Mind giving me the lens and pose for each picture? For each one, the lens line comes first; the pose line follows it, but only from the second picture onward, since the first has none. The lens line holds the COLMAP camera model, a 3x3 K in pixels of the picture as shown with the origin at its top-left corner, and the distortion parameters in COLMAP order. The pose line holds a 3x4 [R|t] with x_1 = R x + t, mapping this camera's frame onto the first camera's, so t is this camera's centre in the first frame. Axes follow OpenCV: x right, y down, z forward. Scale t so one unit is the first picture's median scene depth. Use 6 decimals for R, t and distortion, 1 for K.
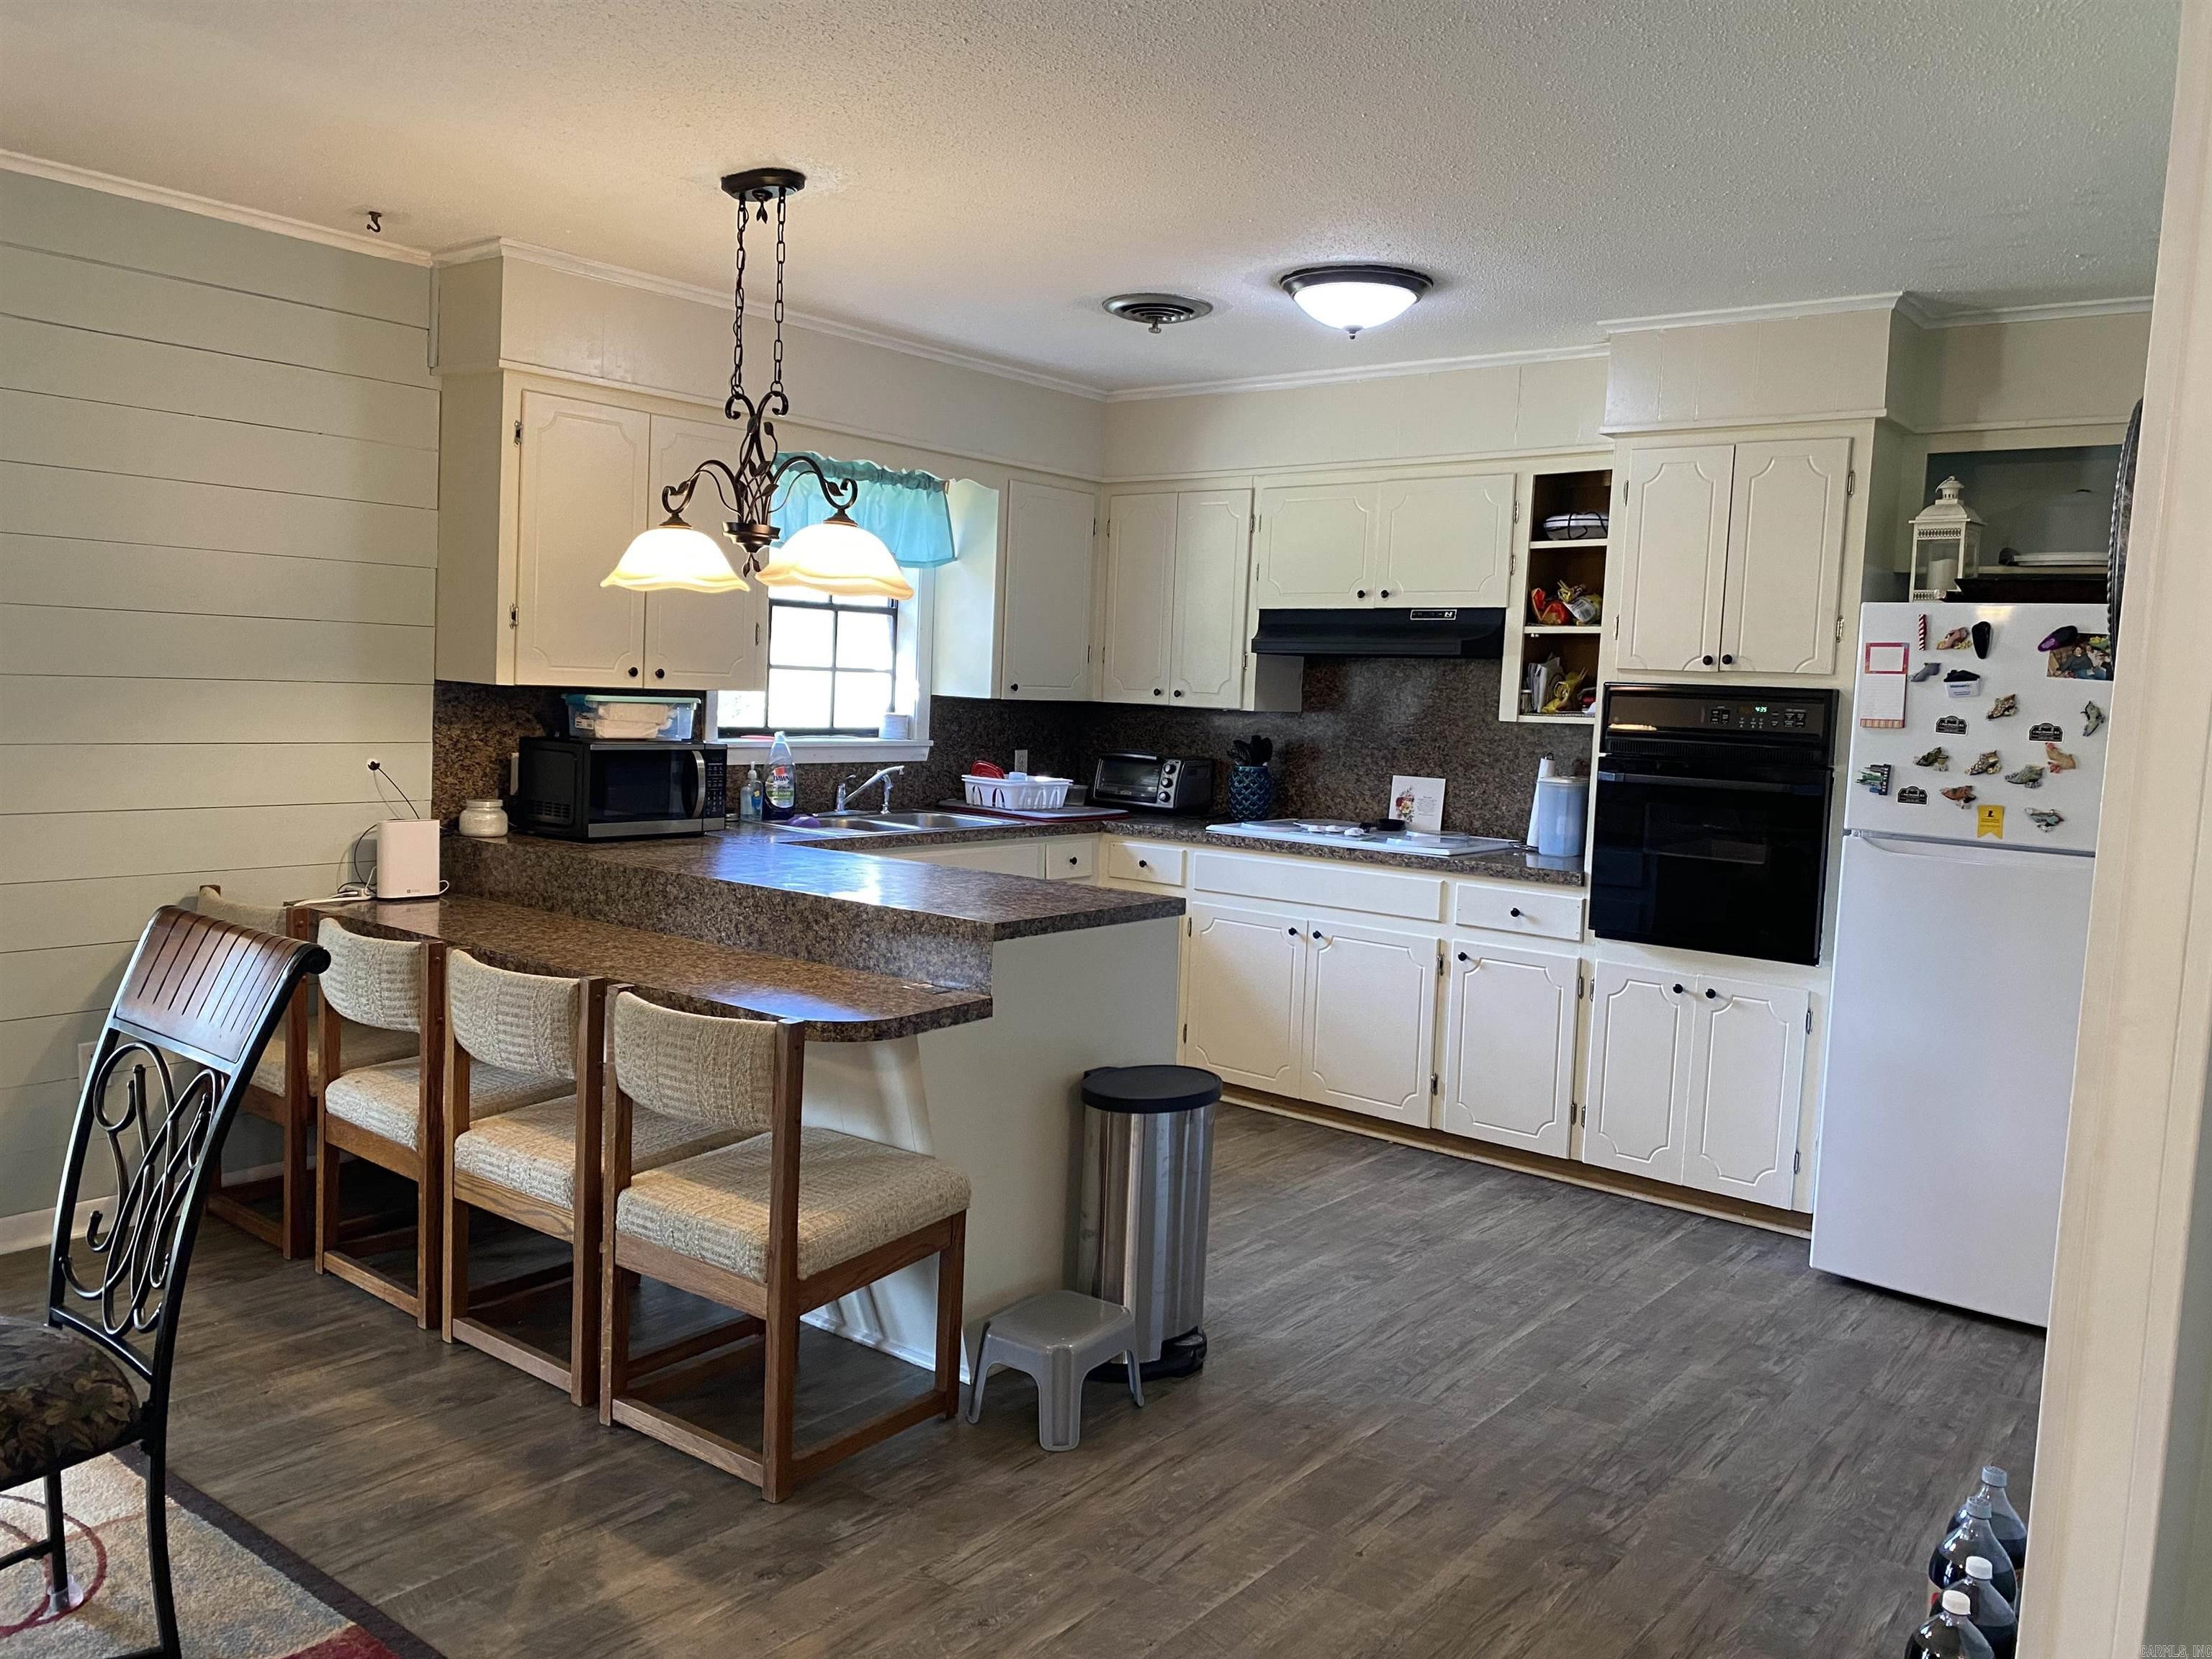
lens RADIAL K [[1686.5, 0, 1094.9], [0, 1686.5, 788.0], [0, 0, 1]] dist [0.044917, -0.041549]
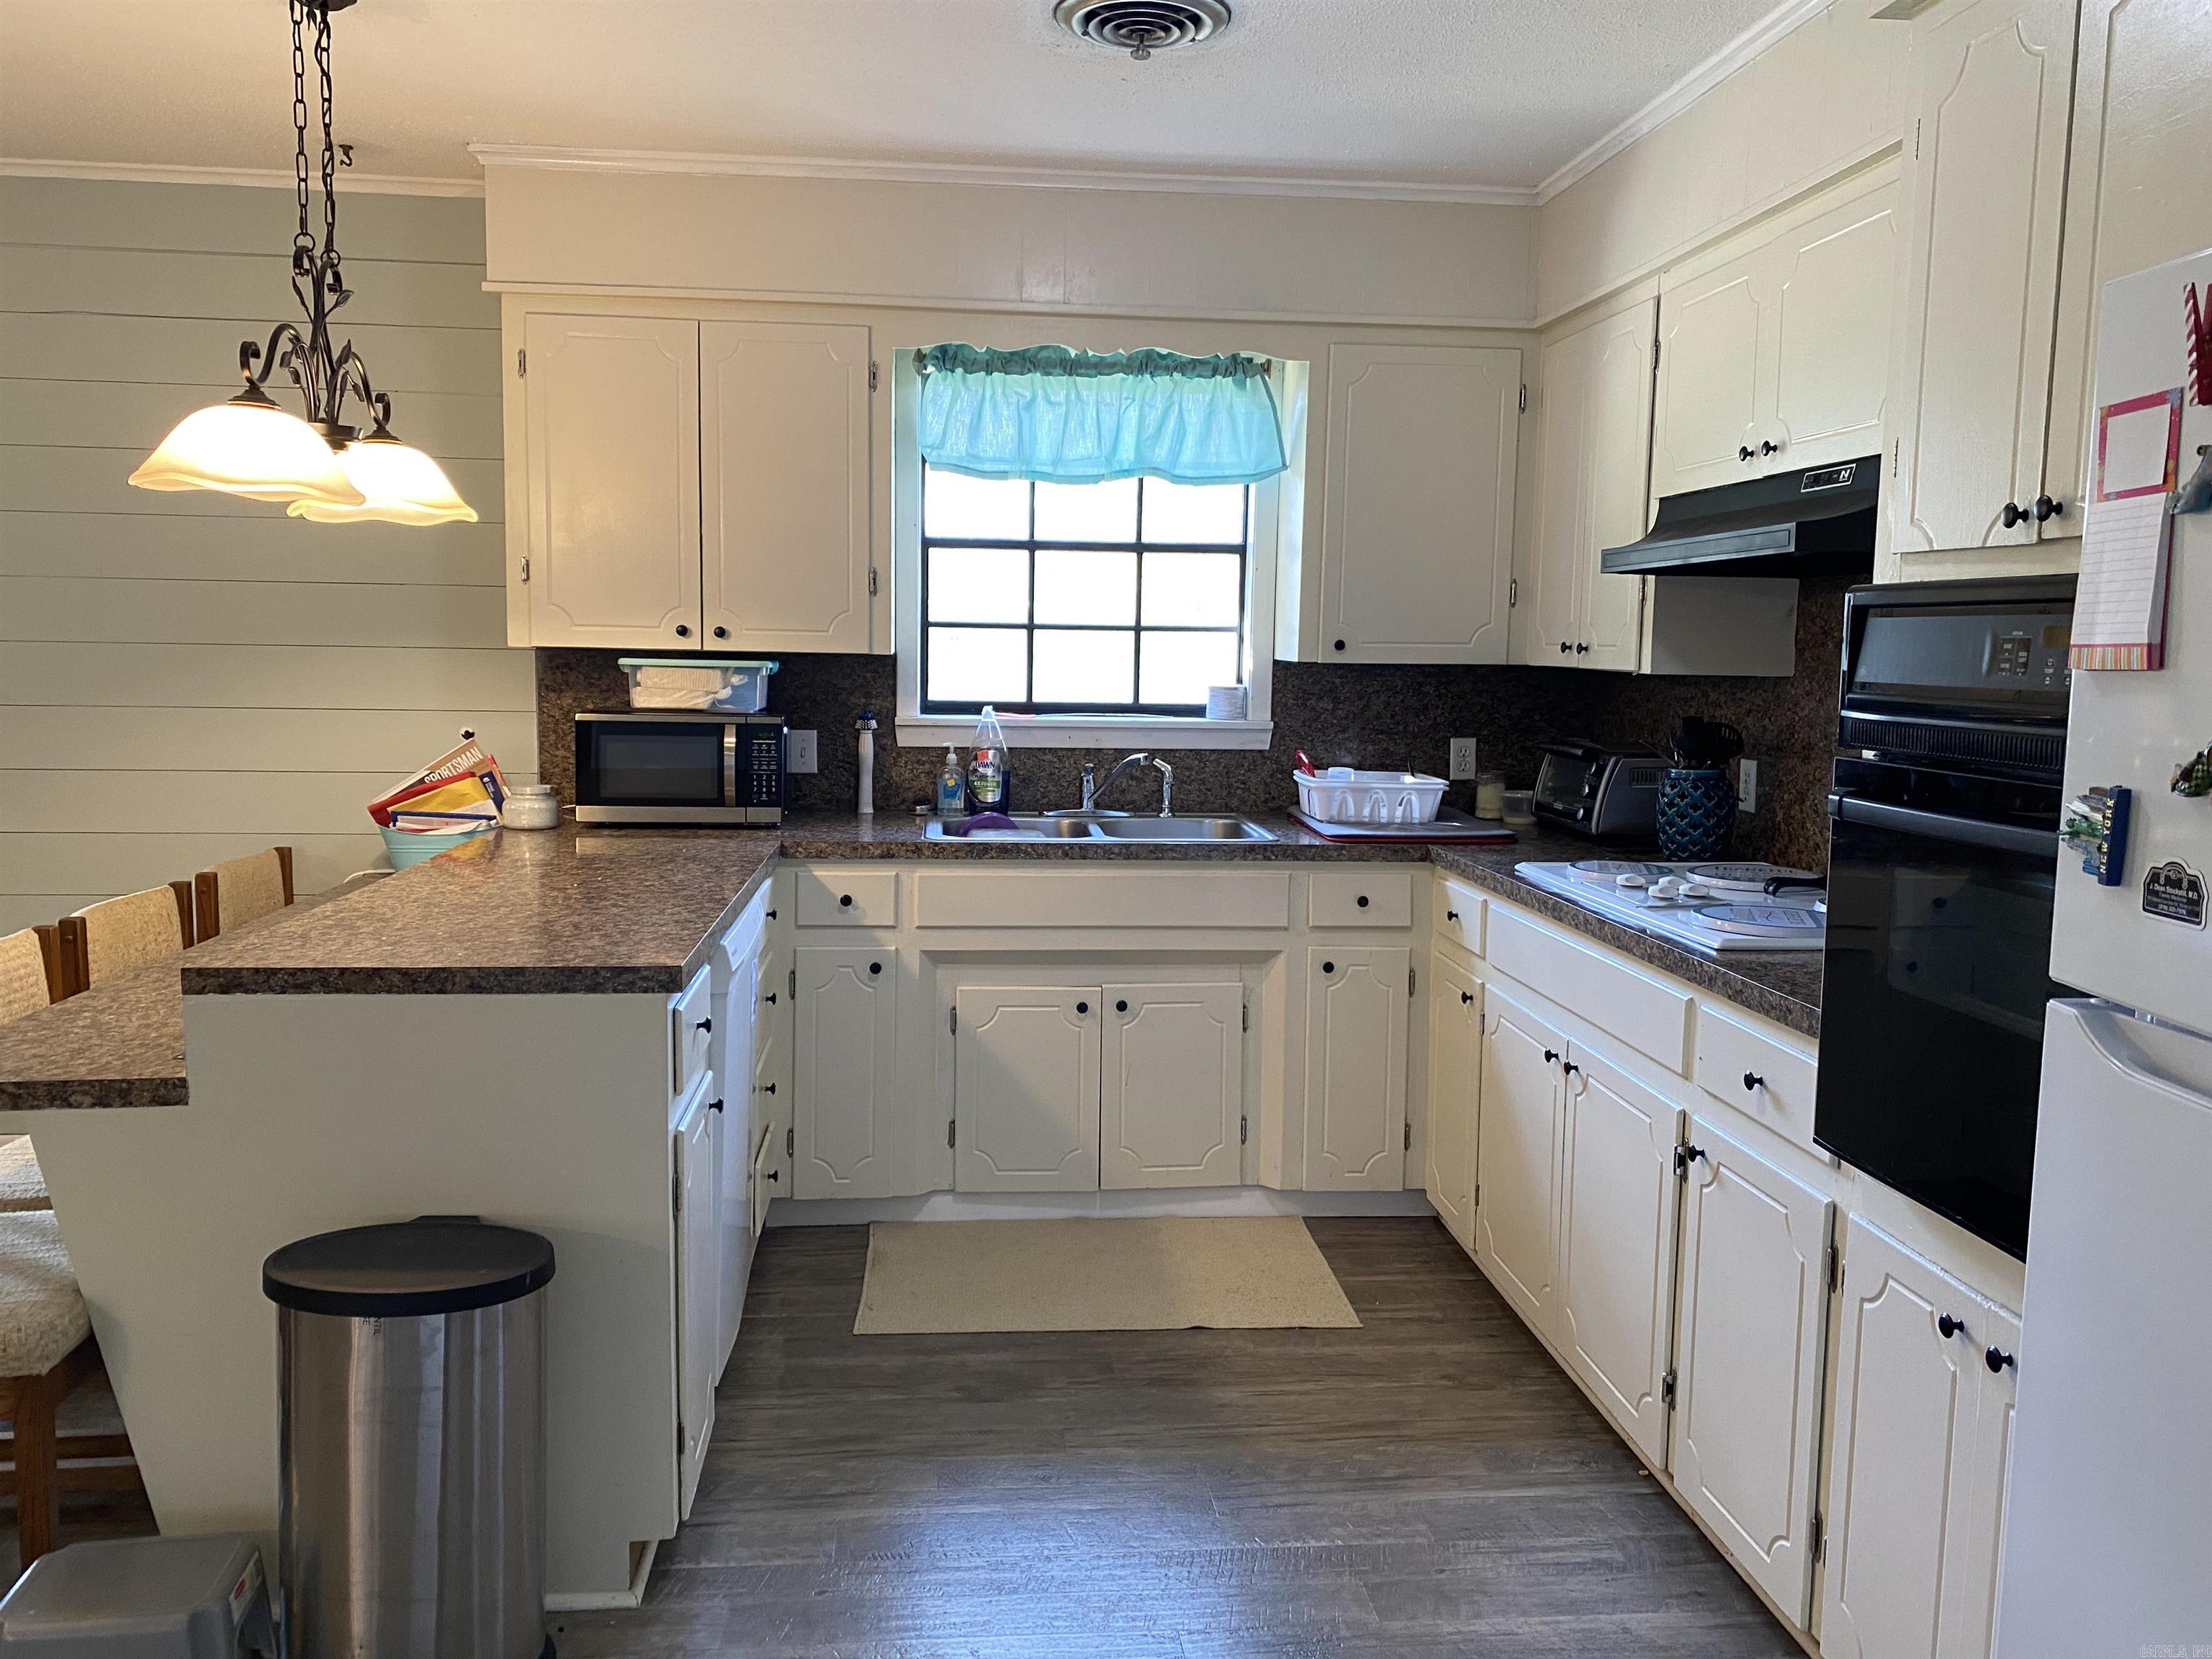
lens RADIAL K [[1686.5, 0, 1094.4], [0, 1686.5, 794.6], [0, 0, 1]] dist [0.044917, -0.041549]
pose [[0.698462, 0.038490, -0.714611, 0.448044], [-0.034800, 0.999198, 0.019804, -0.009819], [0.714800, 0.011036, 0.699242, 0.517885]]
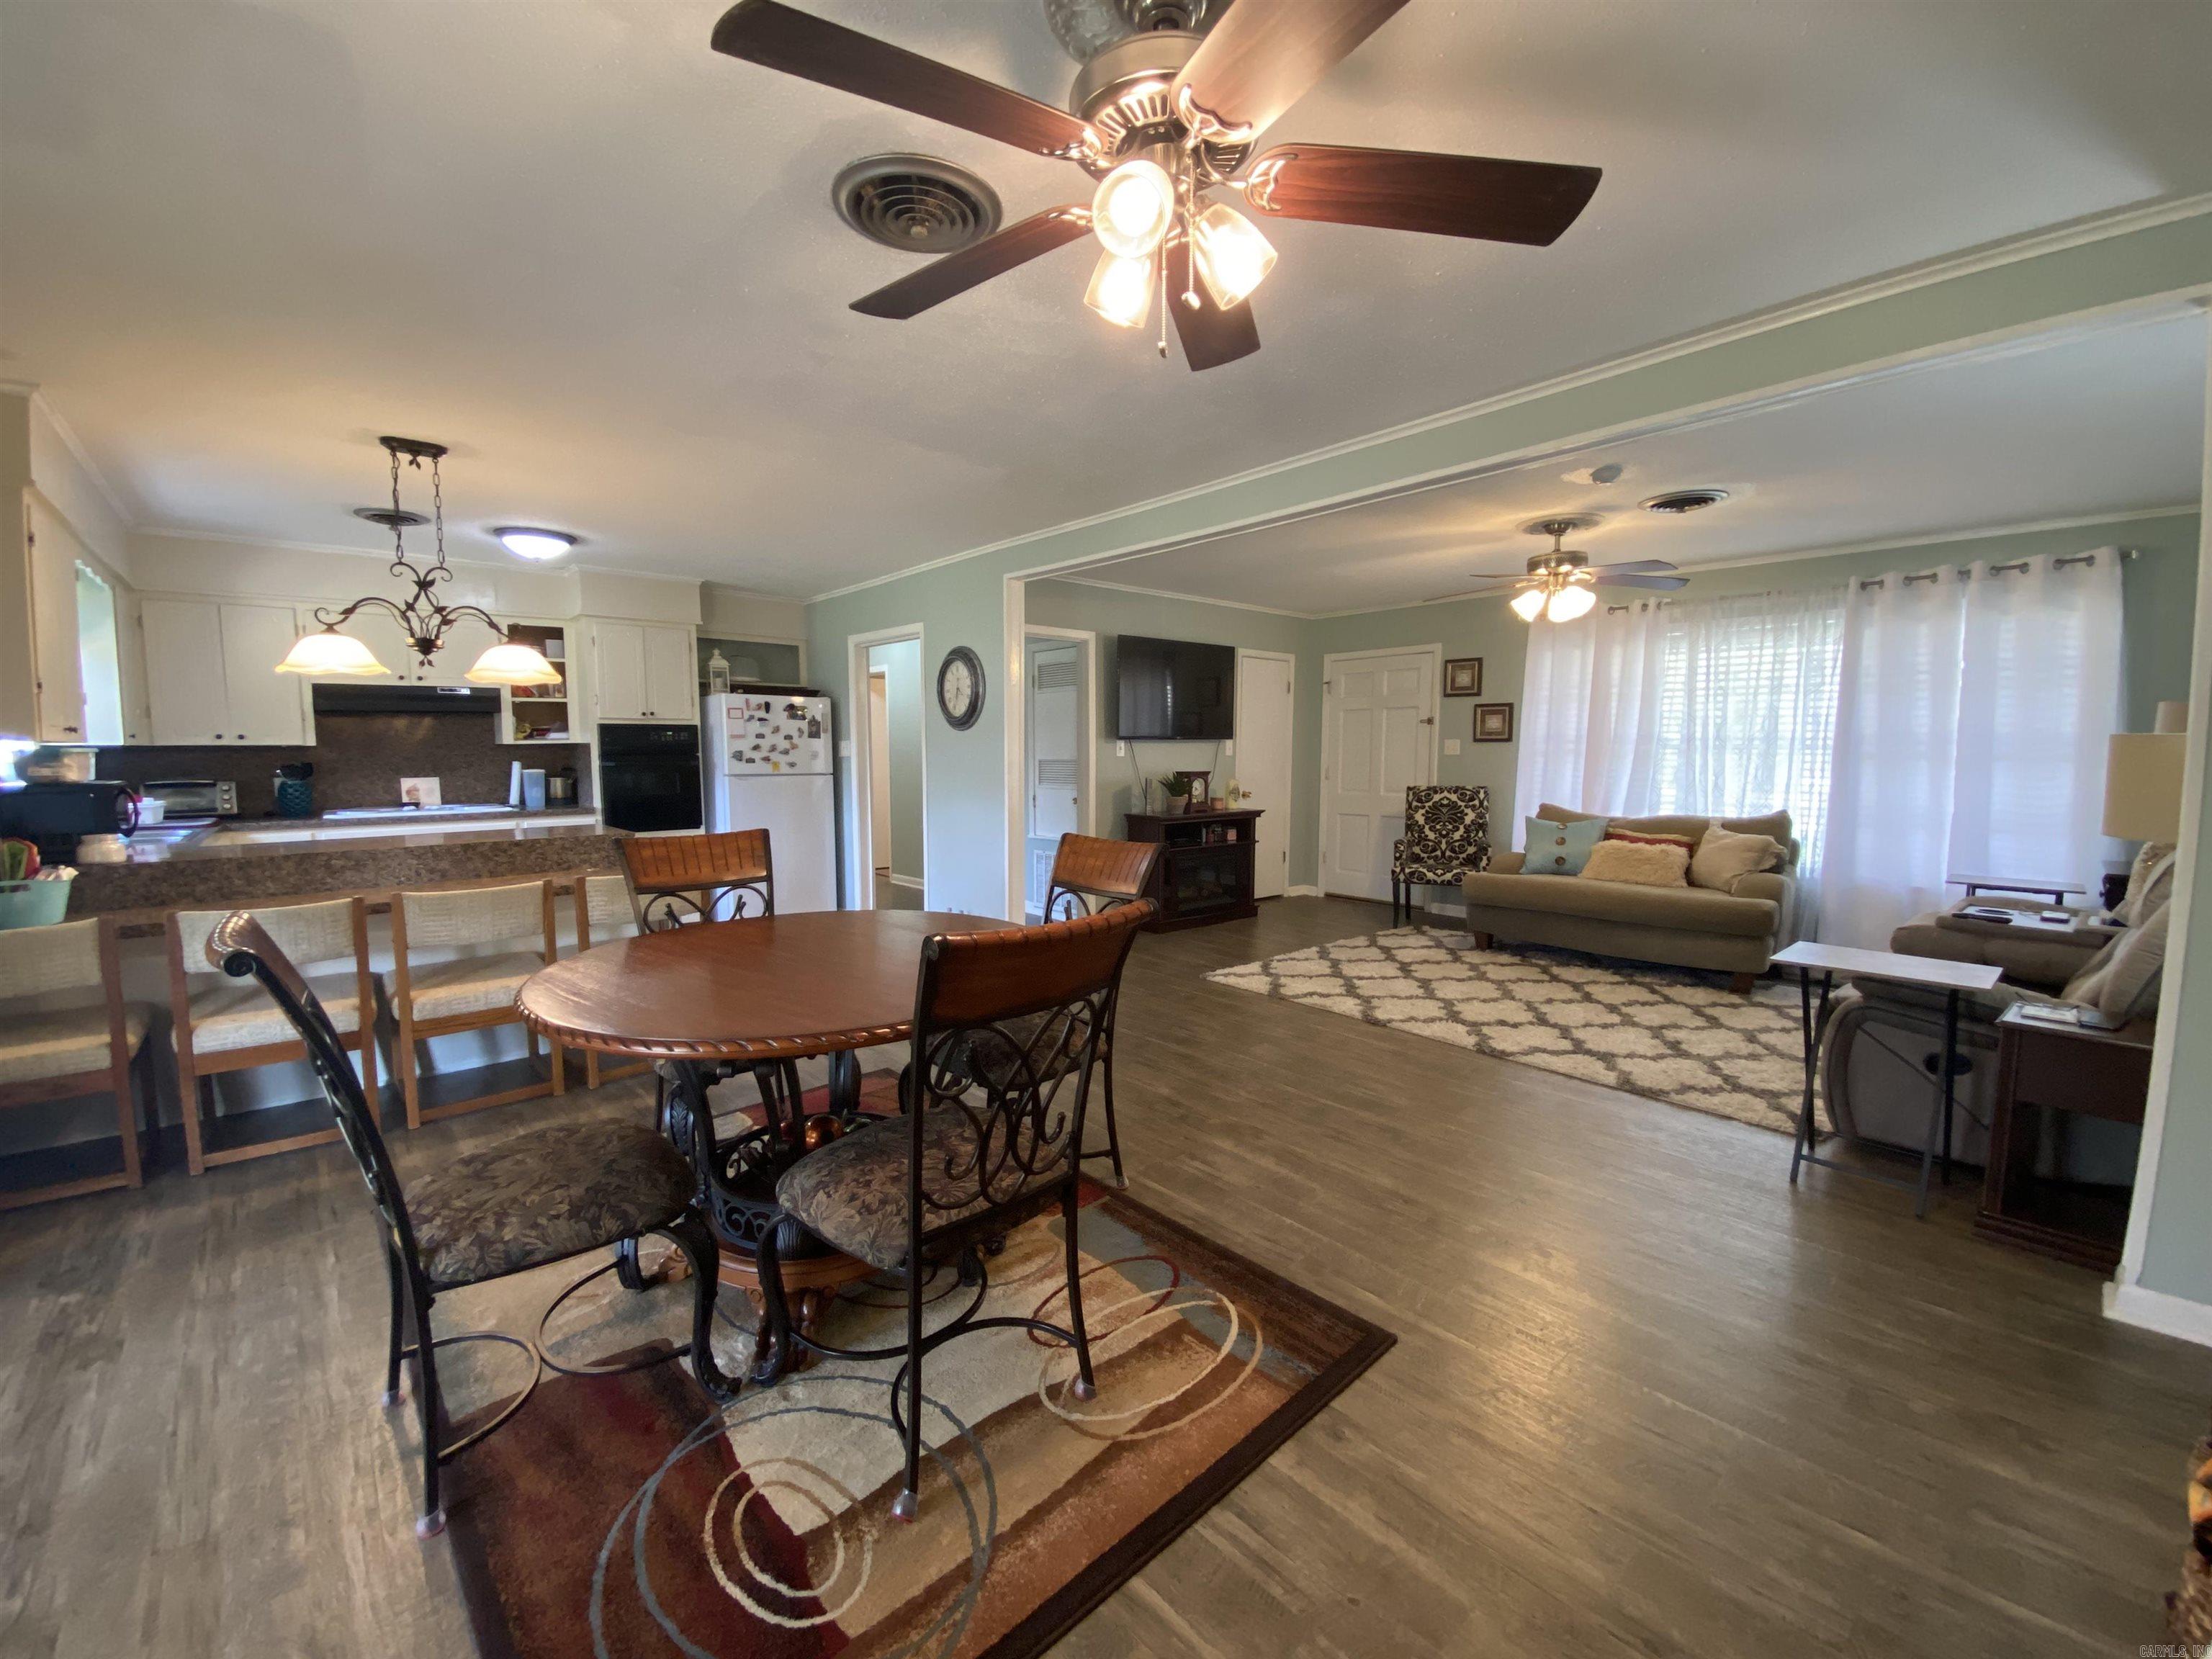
lens RADIAL K [[897.7, 0, 1123.8], [0, 897.7, 838.8], [0, 0, 1]] dist [-0.007345, -0.001799]
pose [[0.145527, -0.140920, 0.979267, -0.757758], [0.071837, 0.988696, 0.131601, -0.015497], [-0.986743, 0.051196, 0.154005, 0.108971]]
